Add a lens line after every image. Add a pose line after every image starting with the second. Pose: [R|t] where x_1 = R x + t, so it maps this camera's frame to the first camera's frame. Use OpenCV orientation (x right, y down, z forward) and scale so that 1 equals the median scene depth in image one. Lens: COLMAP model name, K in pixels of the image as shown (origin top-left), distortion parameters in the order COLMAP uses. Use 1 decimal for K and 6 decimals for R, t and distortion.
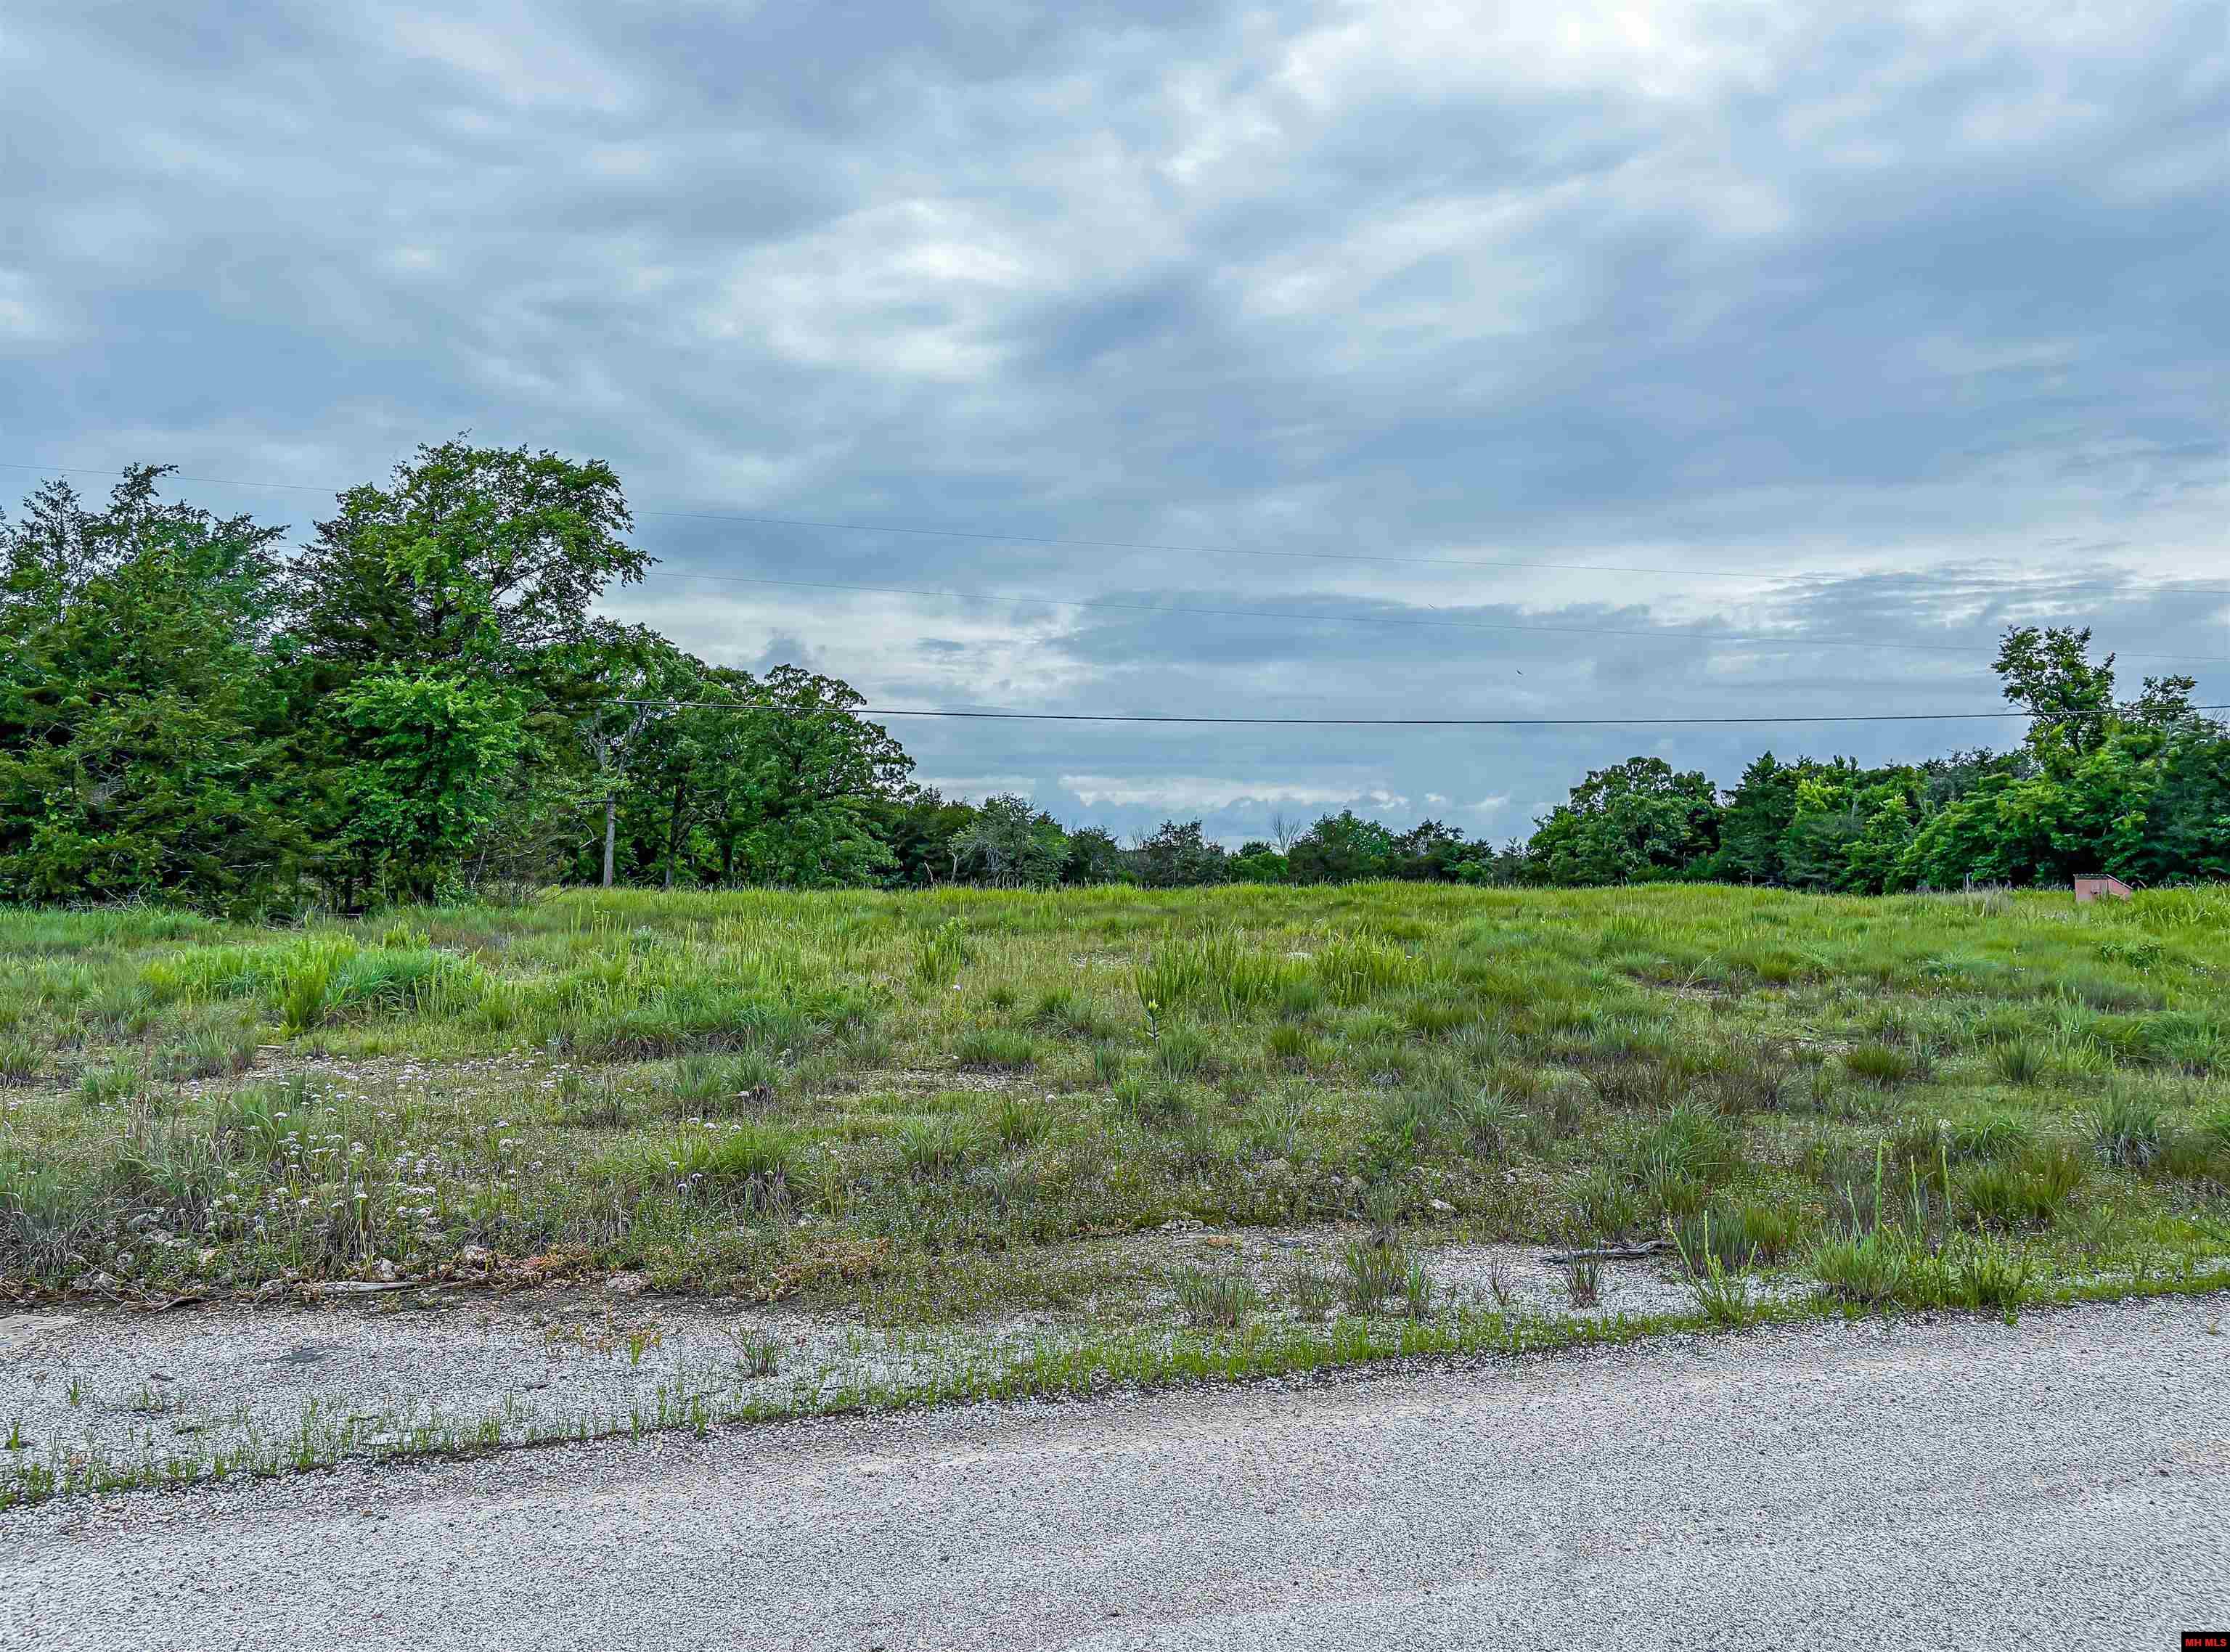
lens RADIAL K [[1811.8, 0, 1107.3], [0, 1811.8, 759.0], [0, 0, 1]] dist [-0.002988, -0.002747]
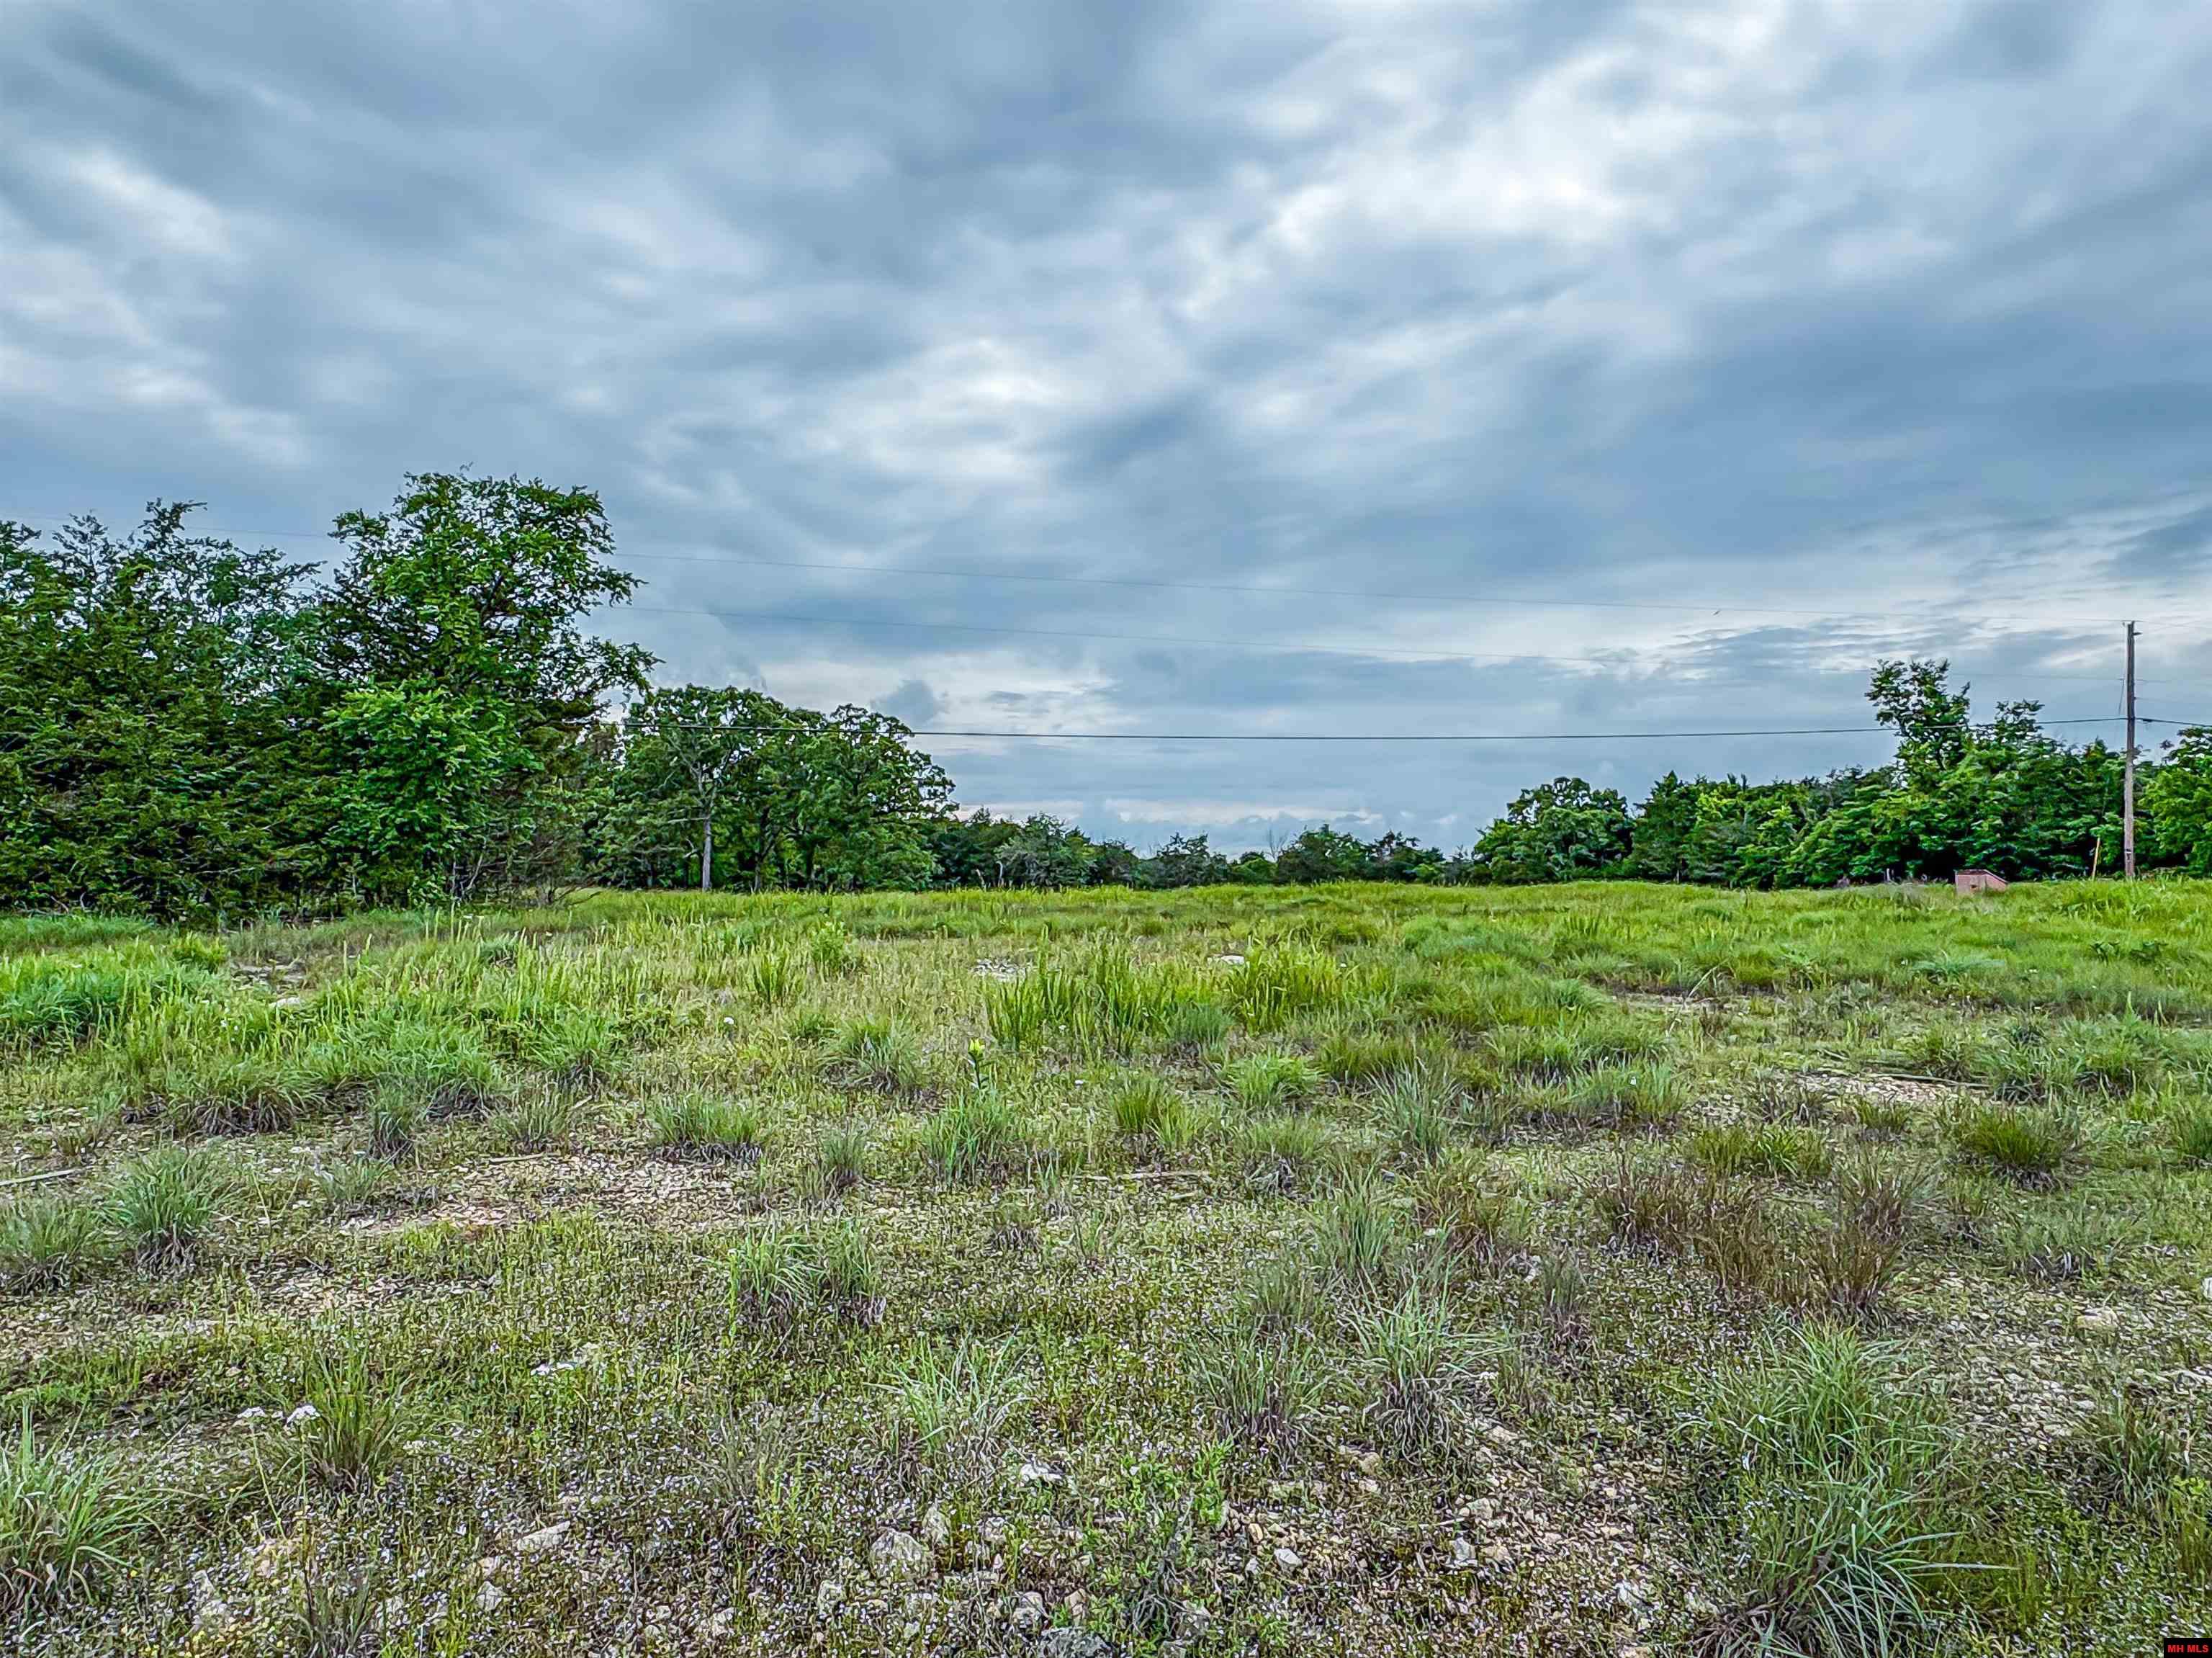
lens RADIAL K [[1358.7, 0, 1143.0], [0, 1358.7, 821.7], [0, 0, 1]] dist [-0.010503, 0.002612]
pose [[0.999891, -0.008254, -0.012207, 0.026236], [0.008506, 0.999749, 0.020728, 0.008105], [0.012033, -0.020829, 0.999711, 0.101409]]
